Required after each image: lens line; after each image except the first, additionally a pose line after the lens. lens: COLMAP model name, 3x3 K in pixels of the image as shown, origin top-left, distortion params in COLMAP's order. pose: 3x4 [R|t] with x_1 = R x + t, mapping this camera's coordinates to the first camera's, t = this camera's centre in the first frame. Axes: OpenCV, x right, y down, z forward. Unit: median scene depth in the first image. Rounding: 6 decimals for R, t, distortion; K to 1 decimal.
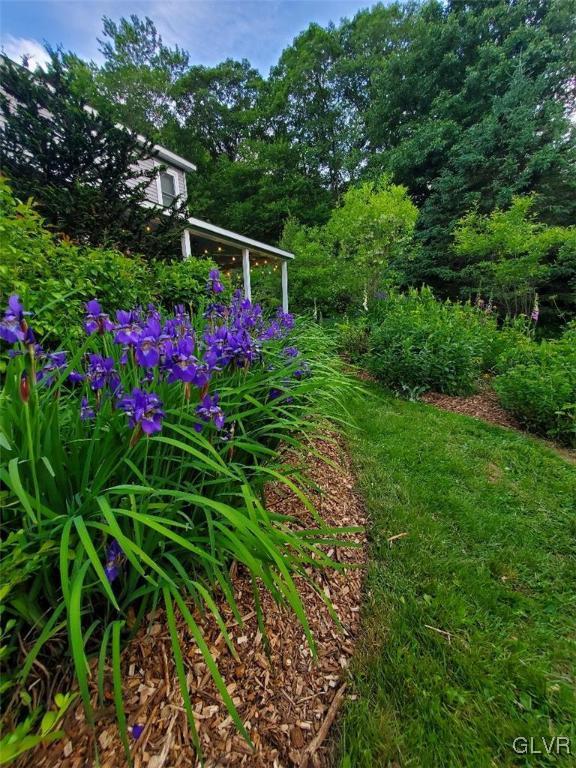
lens RADIAL K [[305.6, 0, 284.7], [0, 305.6, 385.6], [0, 0, 1]] dist [0.007812, -0.001477]
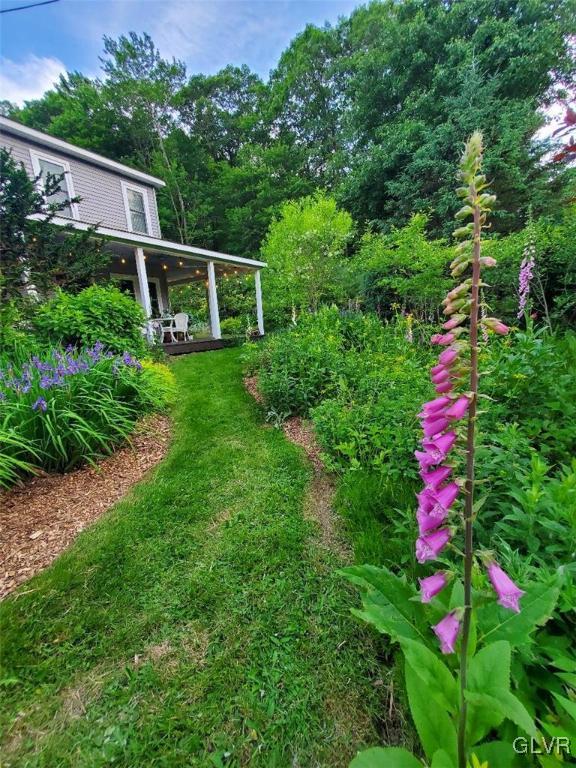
lens RADIAL K [[305.6, 0, 284.6], [0, 305.6, 385.5], [0, 0, 1]] dist [0.007812, -0.001477]
pose [[0.998050, -0.011252, -0.061392, 0.061269], [0.011365, 0.999934, 0.001488, -0.010535], [0.061371, -0.002183, 0.998113, -0.001578]]
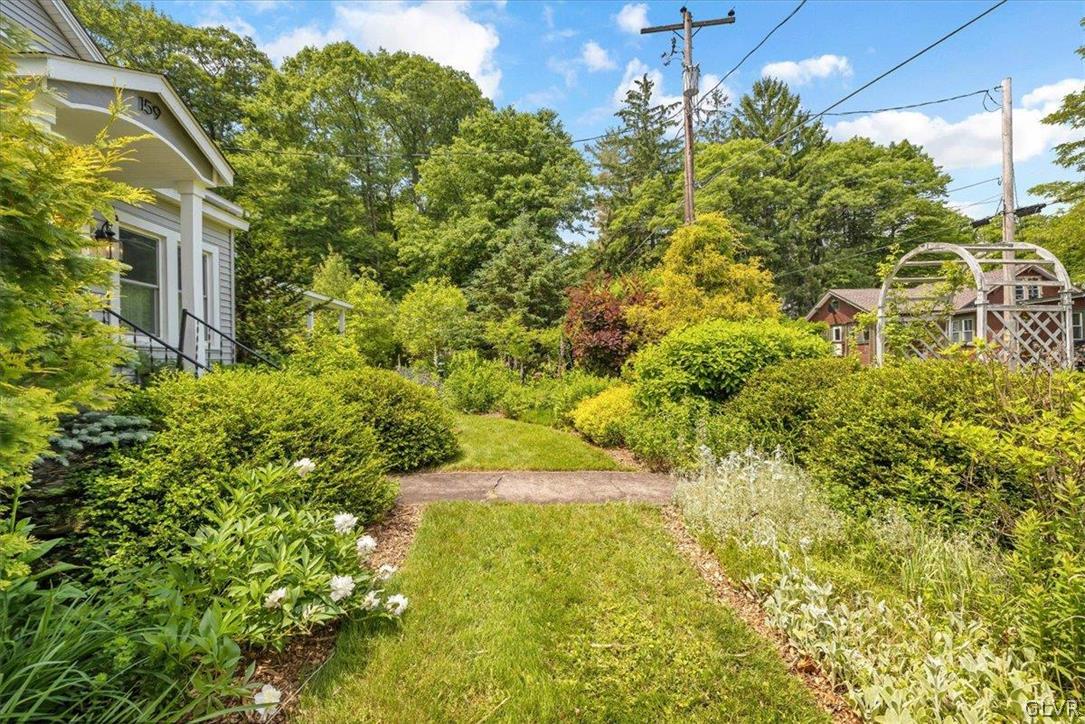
lens RADIAL K [[453.6, 0, 552.2], [0, 453.6, 363.8], [0, 0, 1]] dist [-0.001725, 0.000174]
pose [[0.842717, 0.025081, 0.537772, -0.088448], [0.088598, 0.978833, -0.184489, 0.037613], [-0.531017, 0.203117, 0.822657, -0.219133]]
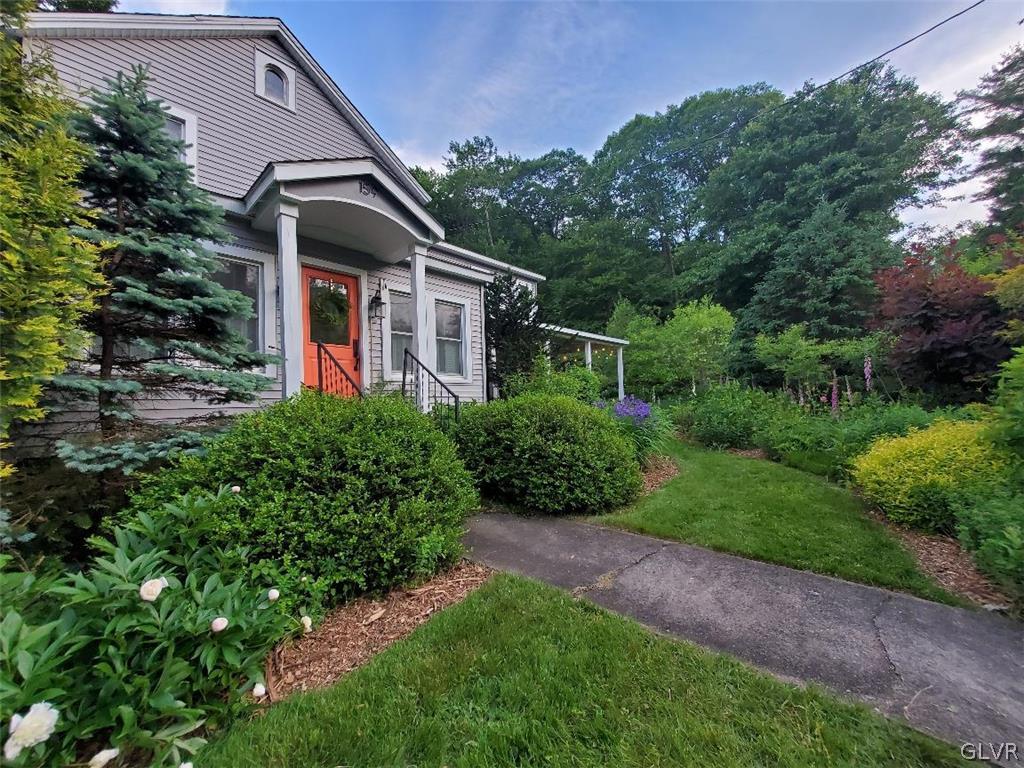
lens RADIAL K [[407.4, 0, 519.8], [0, 407.4, 390.8], [0, 0, 1]] dist [0.007812, -0.001477]
pose [[0.979914, 0.000336, -0.199421, -0.025196], [-0.044887, 0.974709, -0.218924, 0.031371], [0.194304, 0.223478, 0.955146, -0.171780]]
